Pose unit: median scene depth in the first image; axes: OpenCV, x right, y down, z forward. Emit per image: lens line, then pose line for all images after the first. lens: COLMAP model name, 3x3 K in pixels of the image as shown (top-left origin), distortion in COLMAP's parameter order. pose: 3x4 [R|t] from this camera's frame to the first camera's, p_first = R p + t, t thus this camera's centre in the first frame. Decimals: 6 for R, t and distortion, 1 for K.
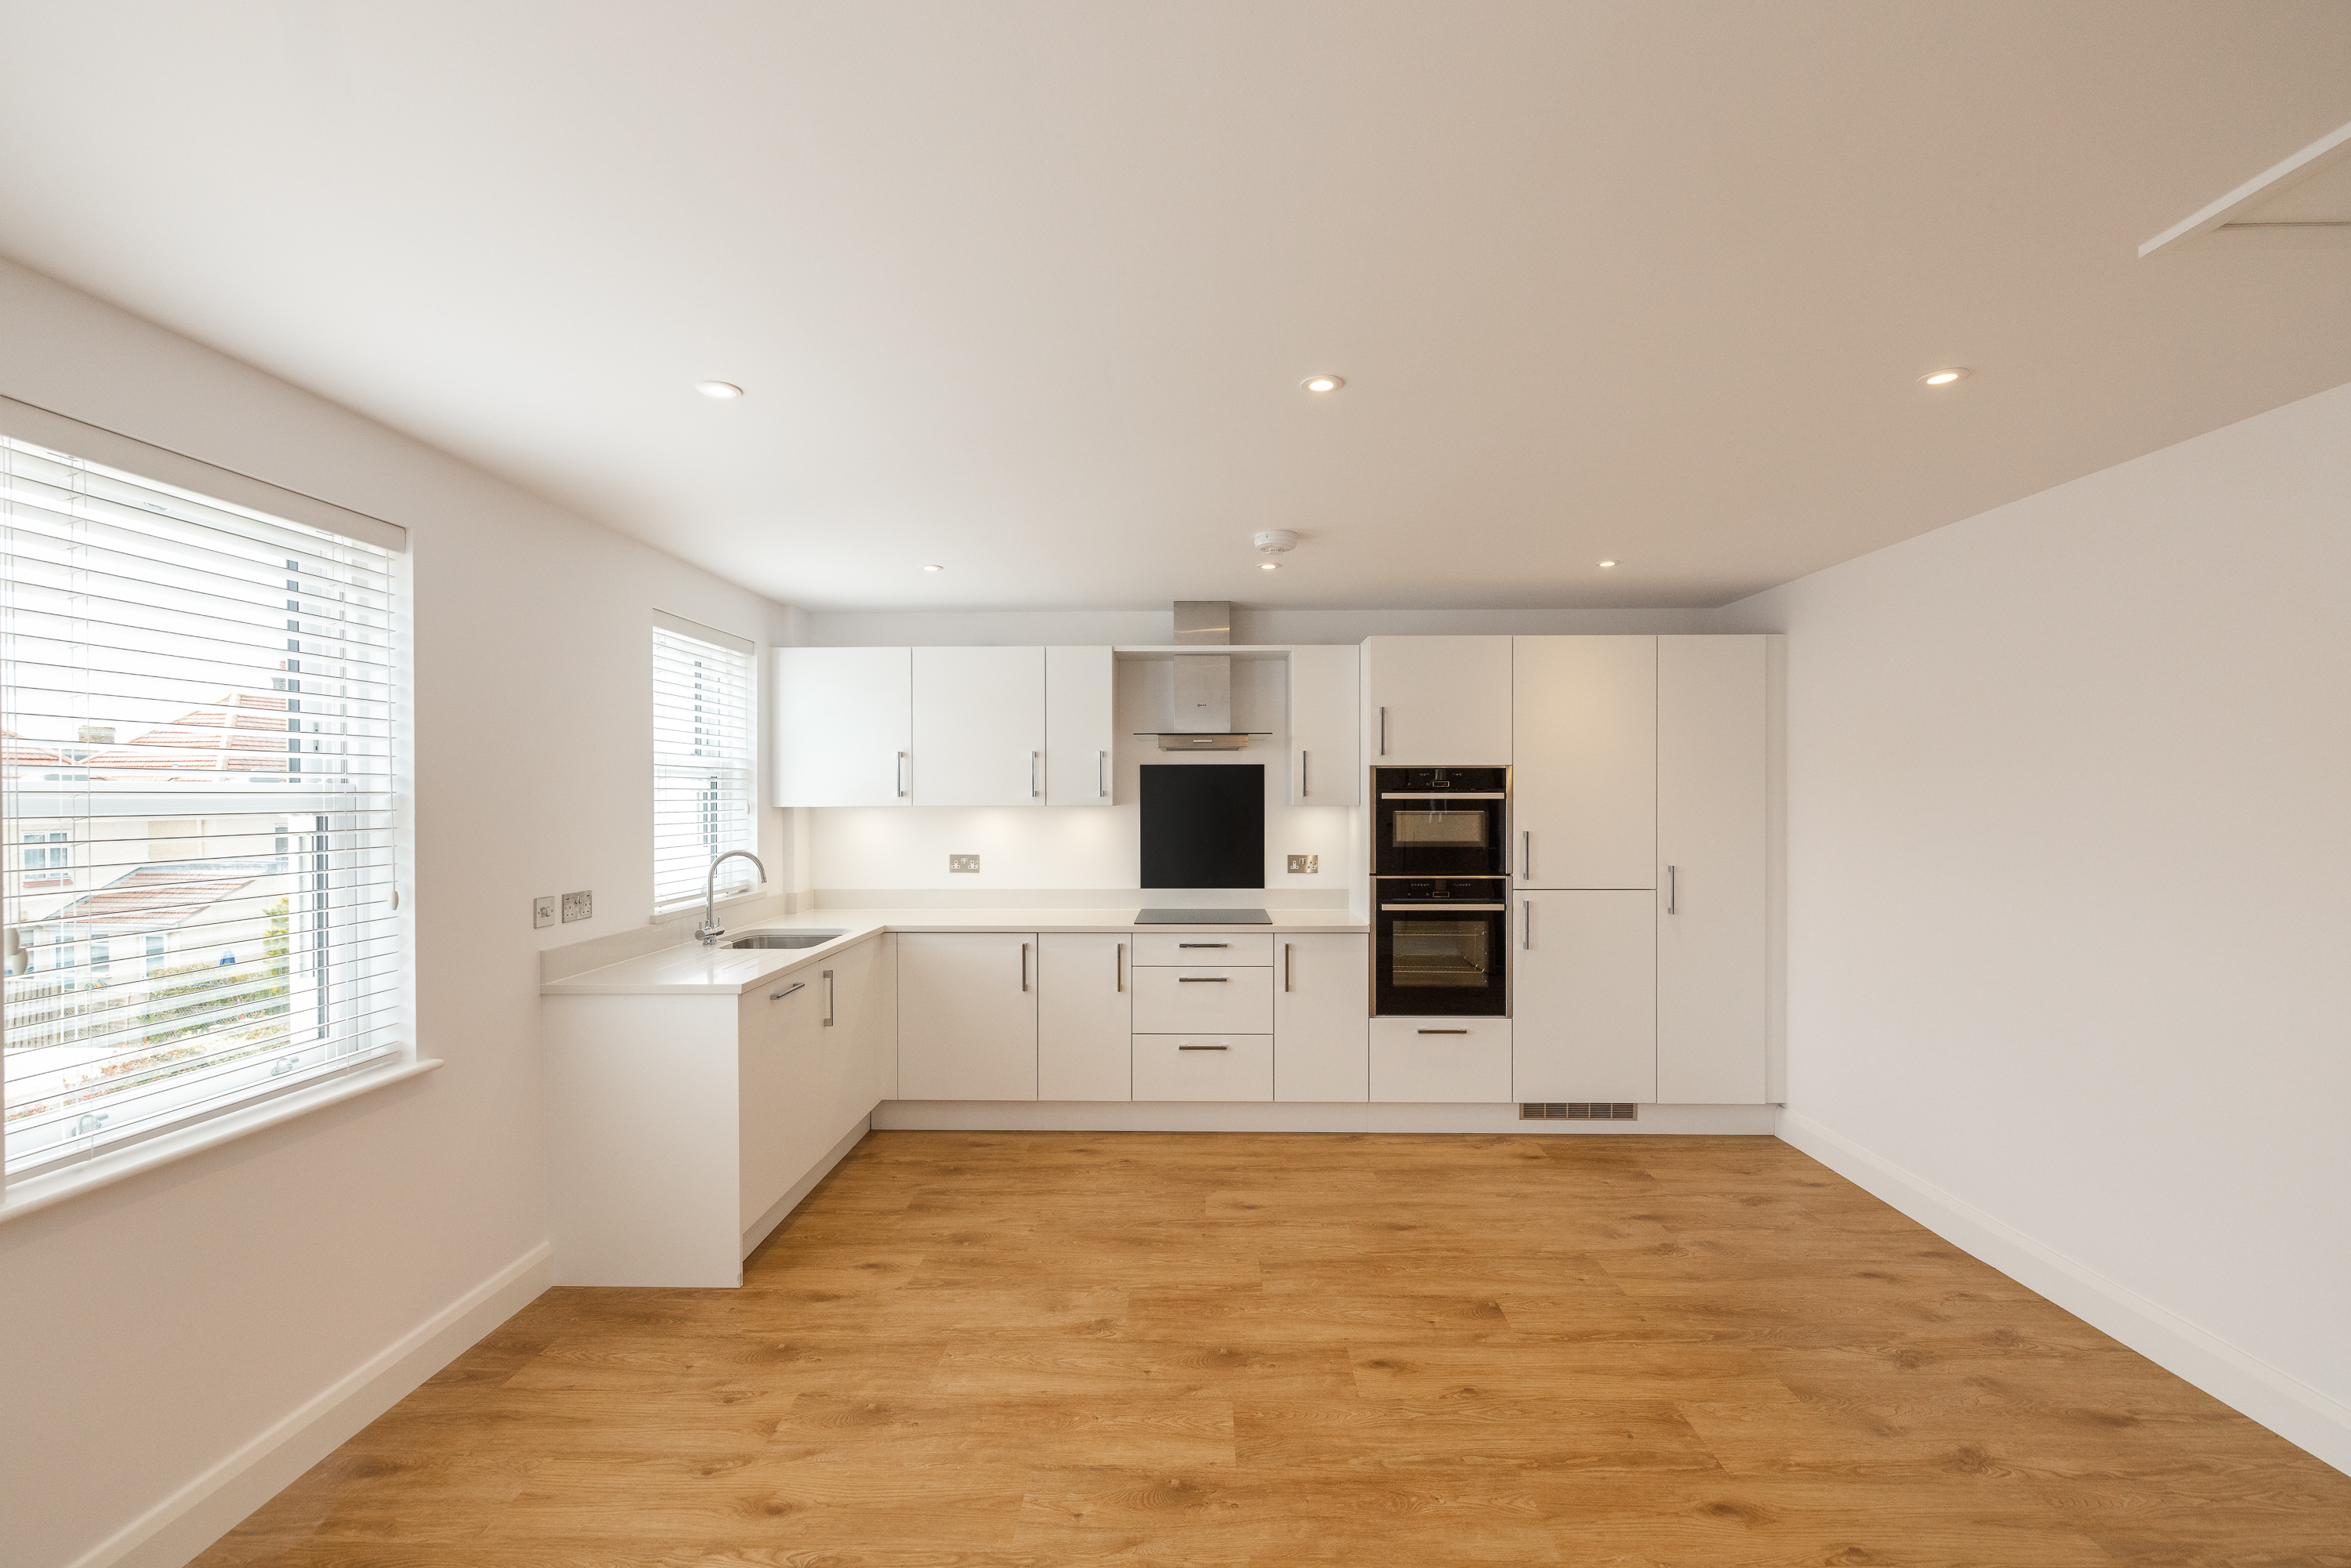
lens RADIAL K [[1010.4, 0, 1192.2], [0, 1010.4, 801.7], [0, 0, 1]] dist [0.002879, 0.000074]
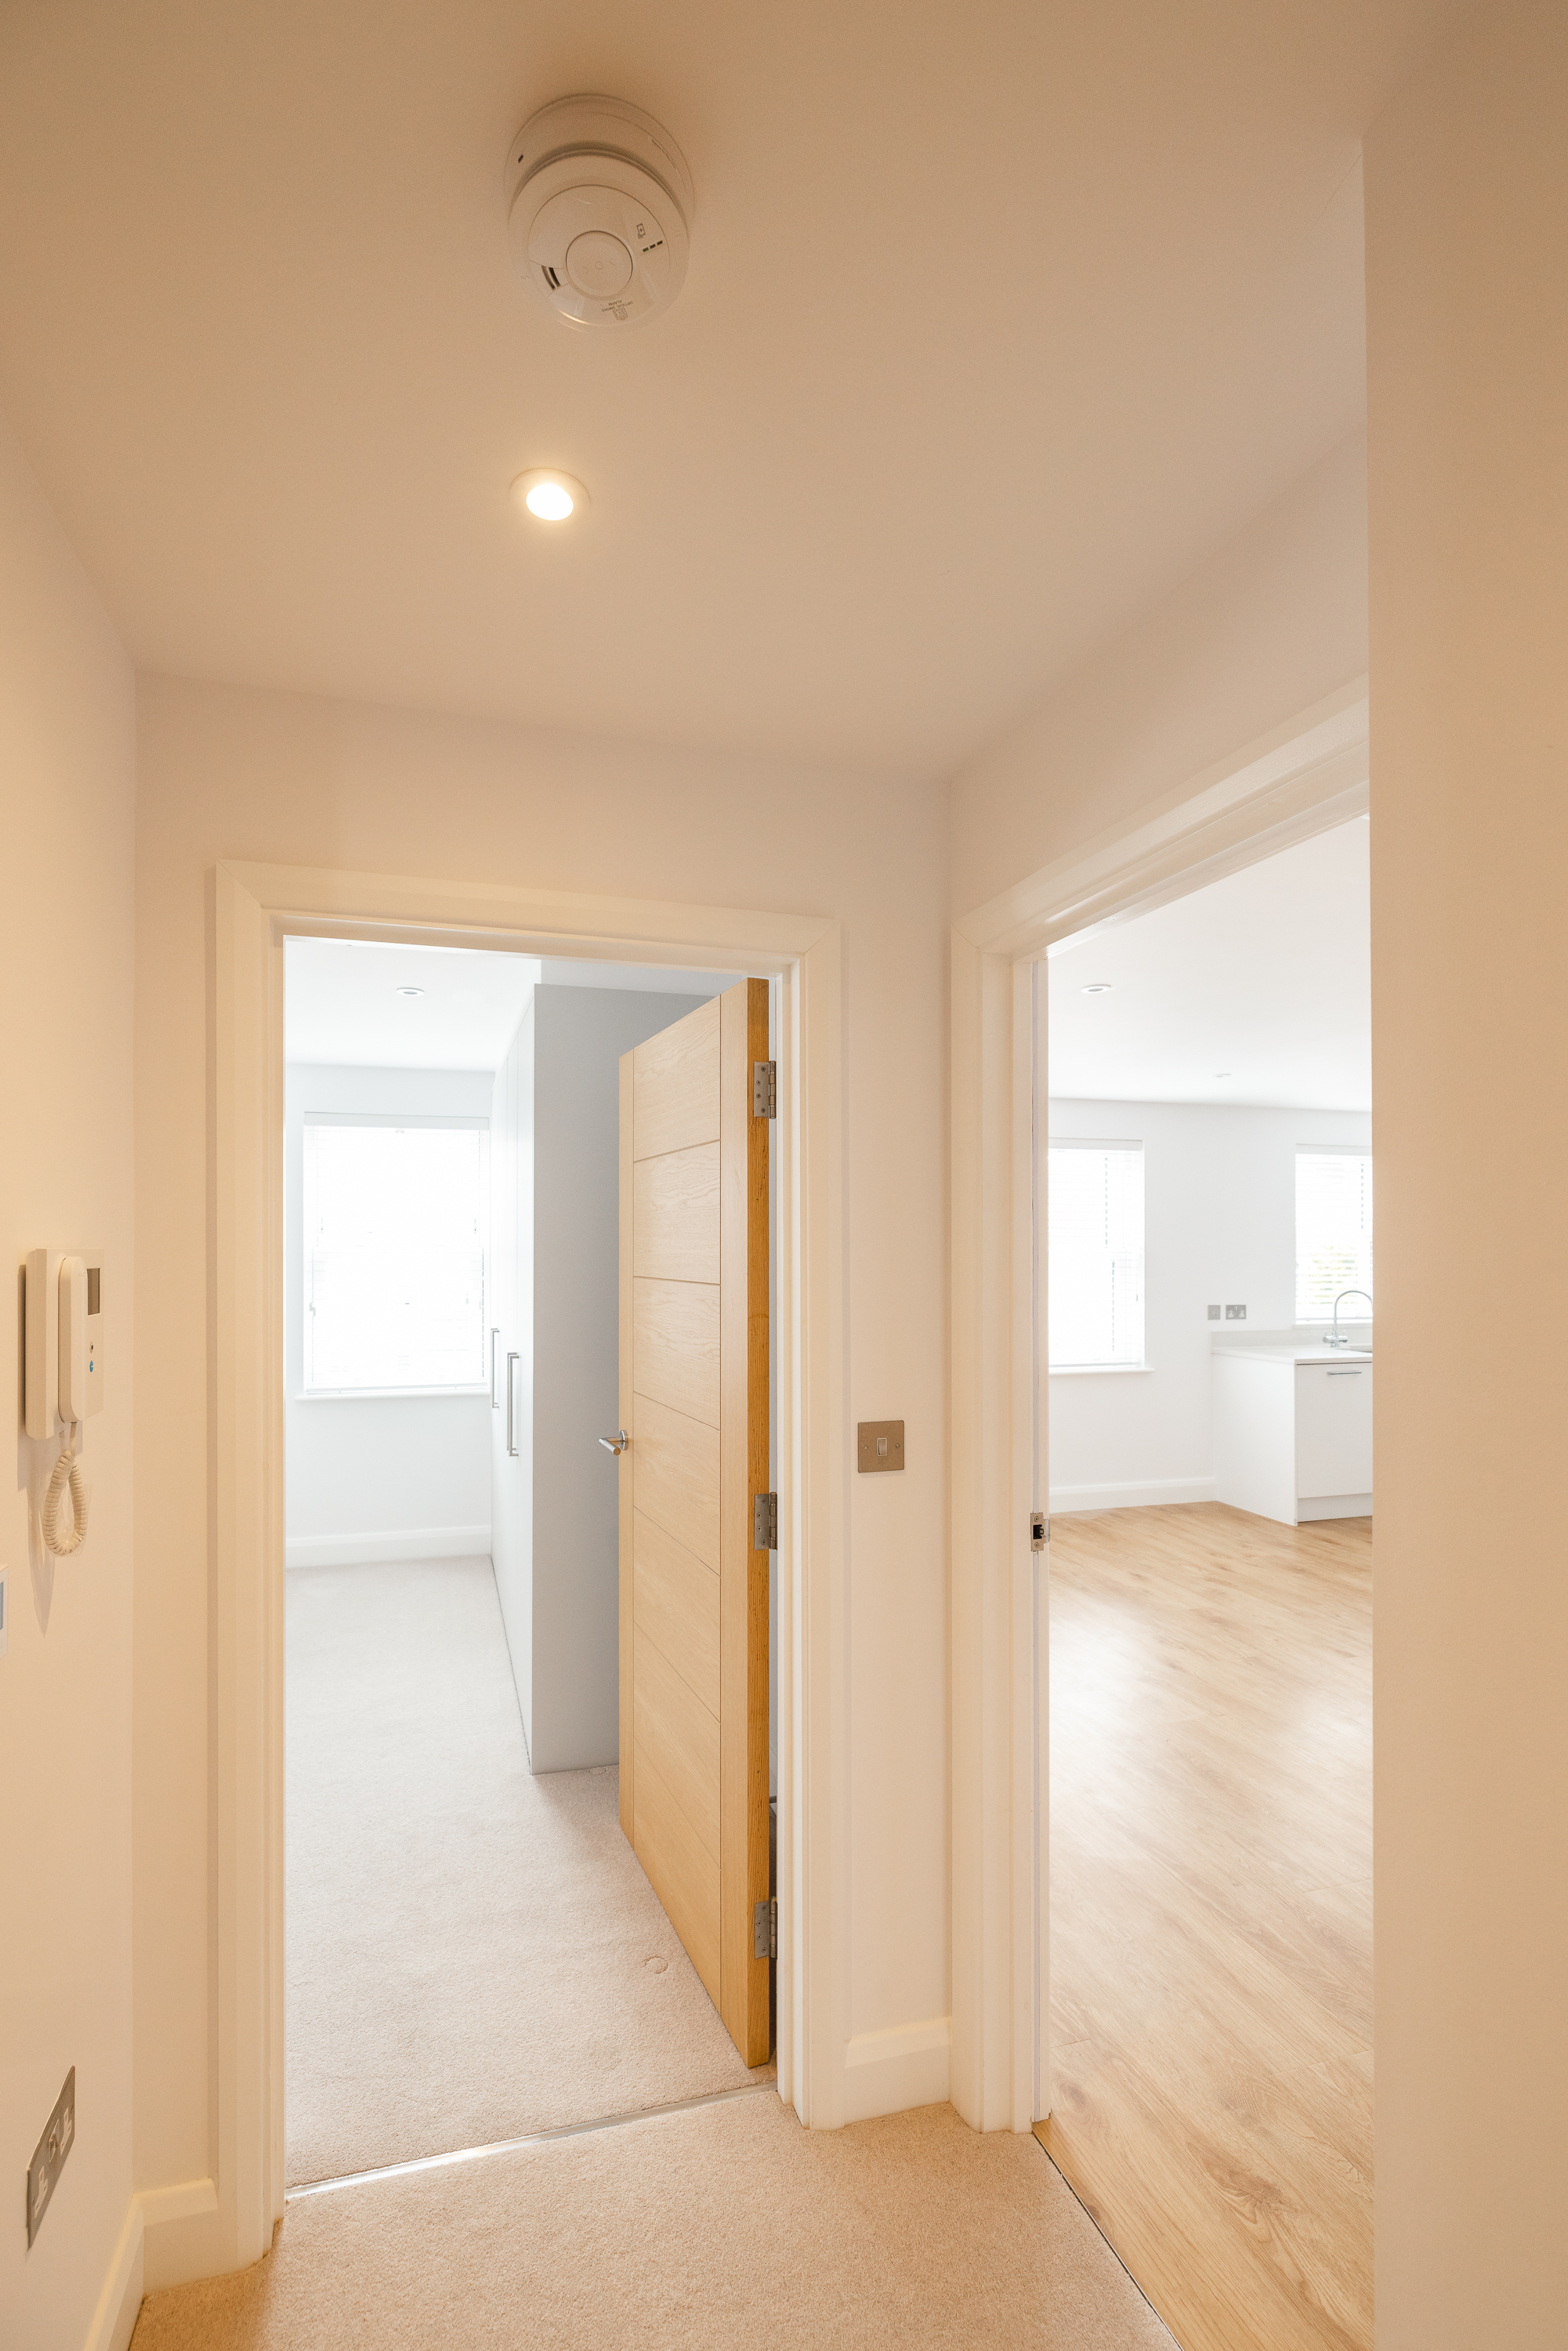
lens RADIAL K [[1010.4, 0, 718.6], [0, 1010.4, 1238.6], [0, 0, 1]] dist [0.002879, 0.000074]
pose [[0.287781, -0.006231, -0.957676, 0.971976], [-0.011636, 0.999882, -0.010002, -0.005744], [0.957626, 0.014022, 0.287675, -0.508163]]
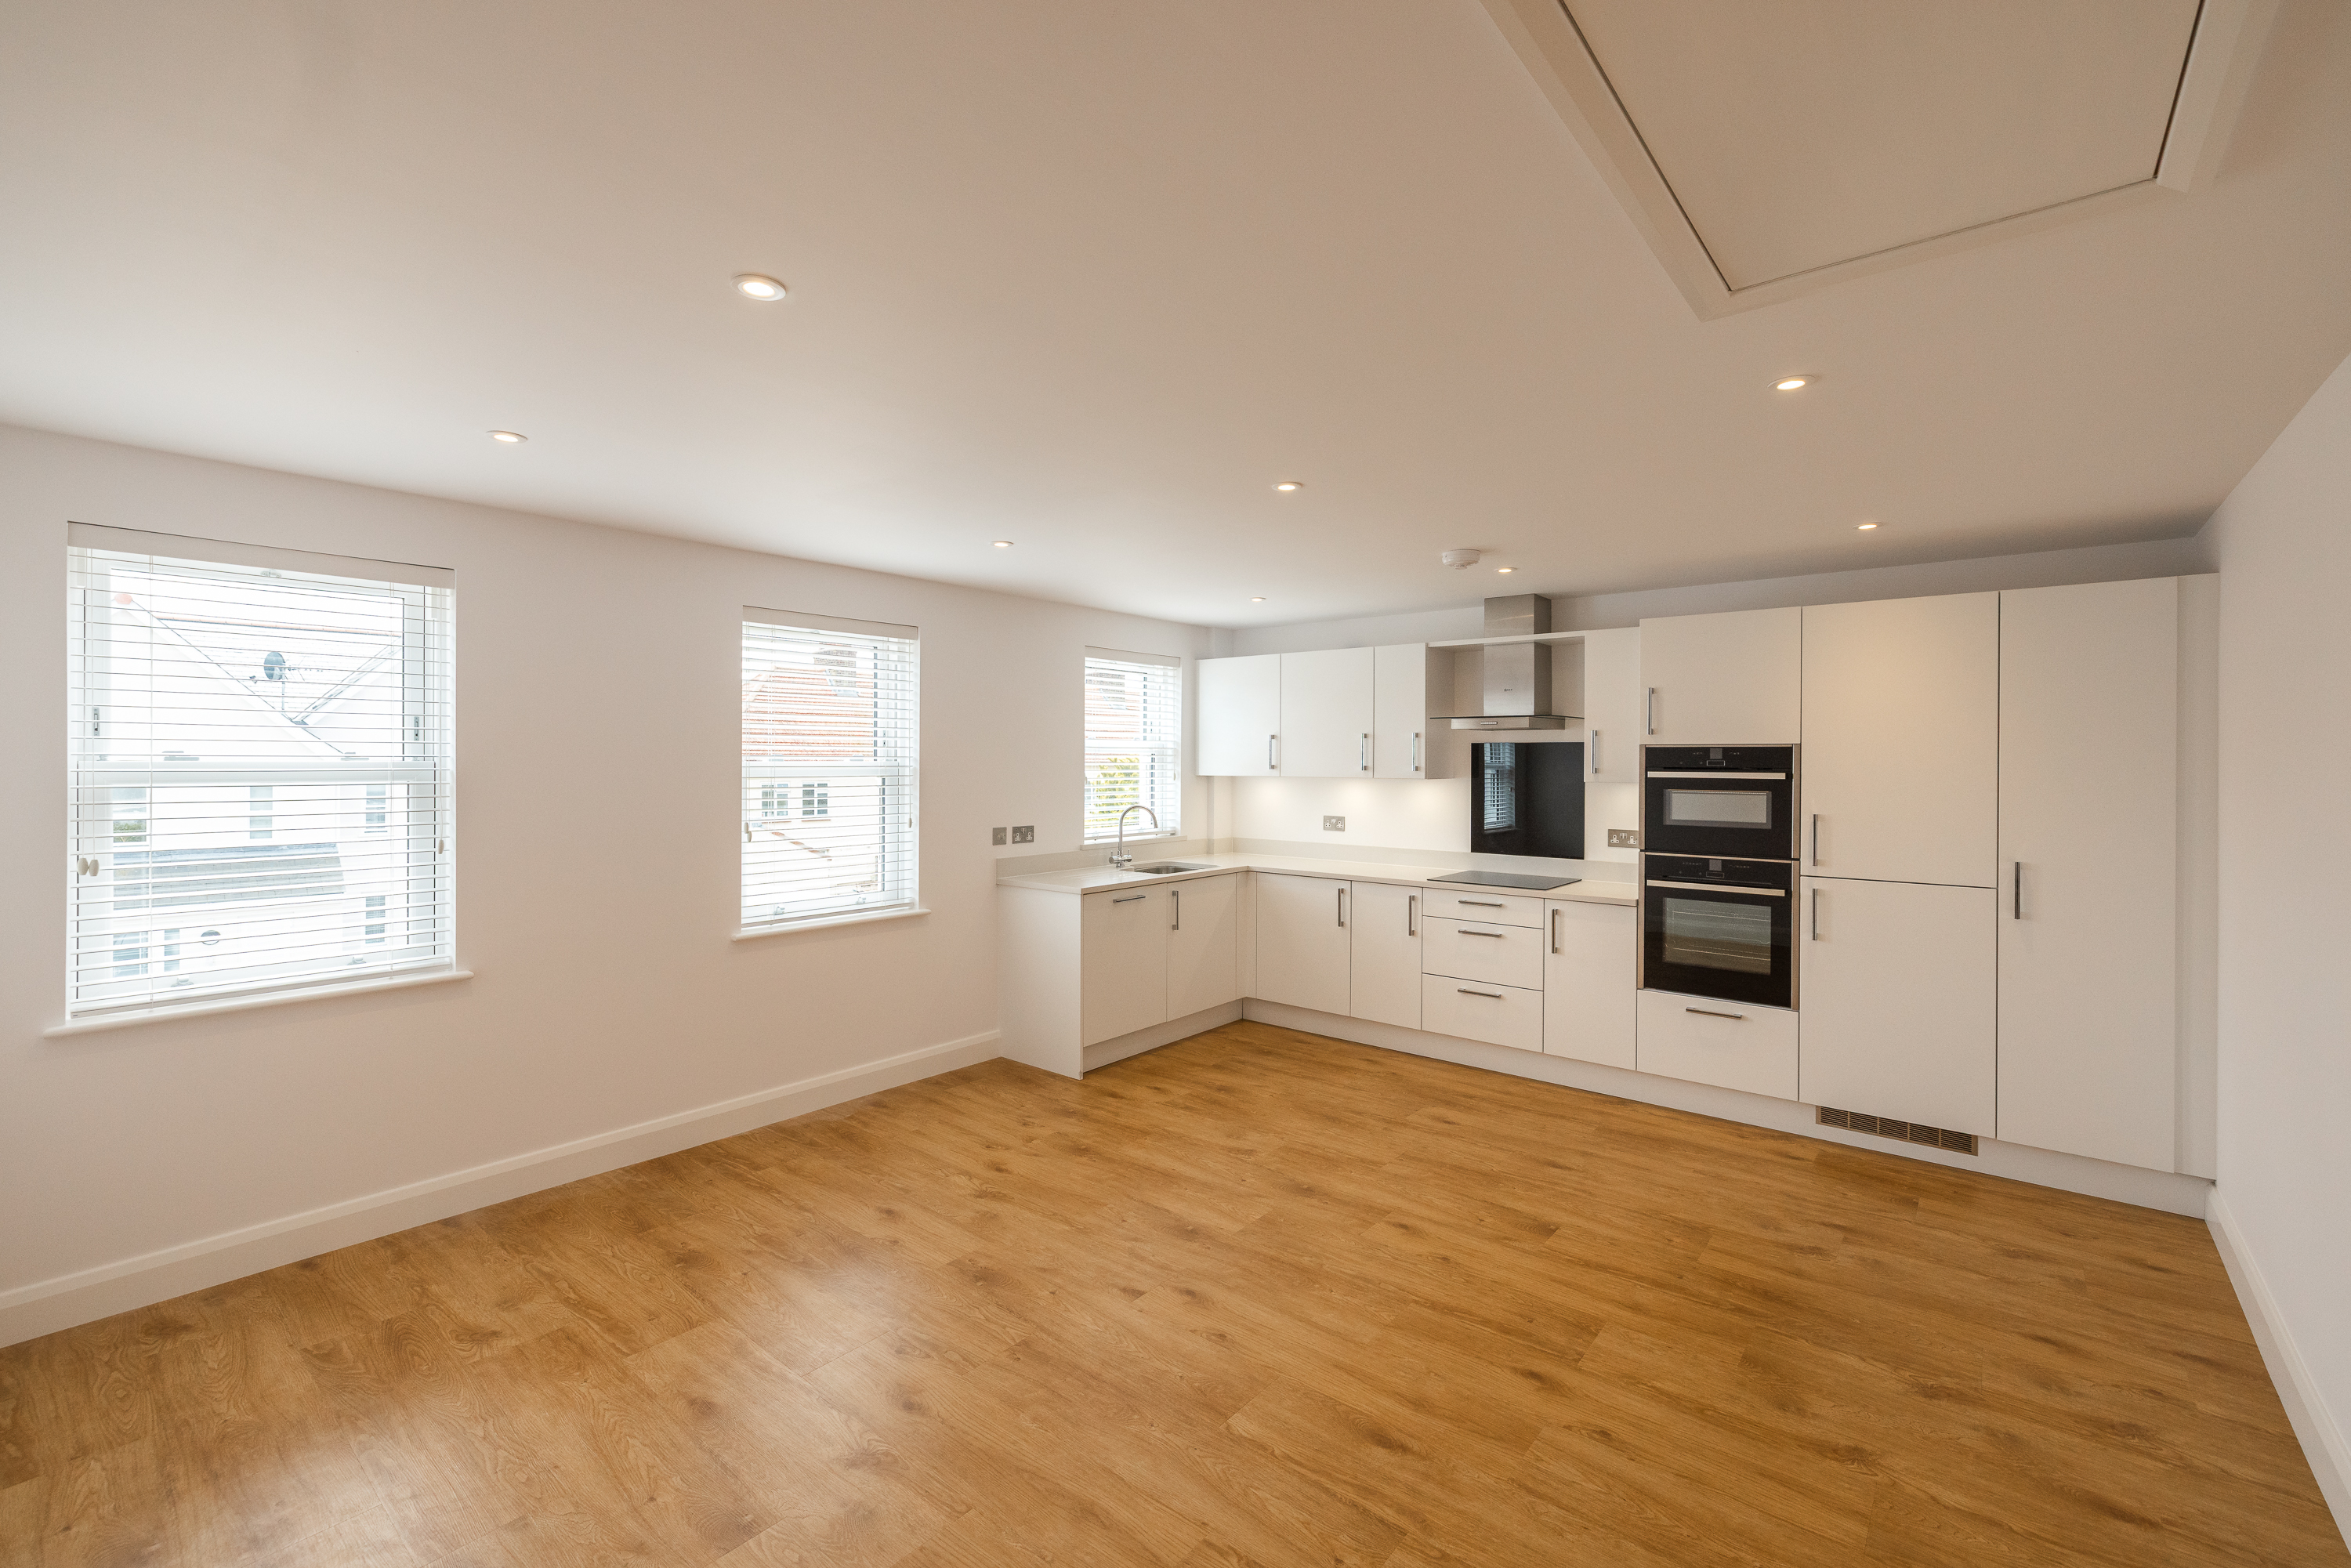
lens RADIAL K [[1010.4, 0, 1176.5], [0, 1010.4, 754.2], [0, 0, 1]] dist [0.002879, 0.000074]
pose [[0.781497, 0.002202, -0.623905, 0.638623], [-0.010298, 0.999903, -0.009370, -0.015991], [0.623824, 0.013747, 0.781444, -0.145347]]
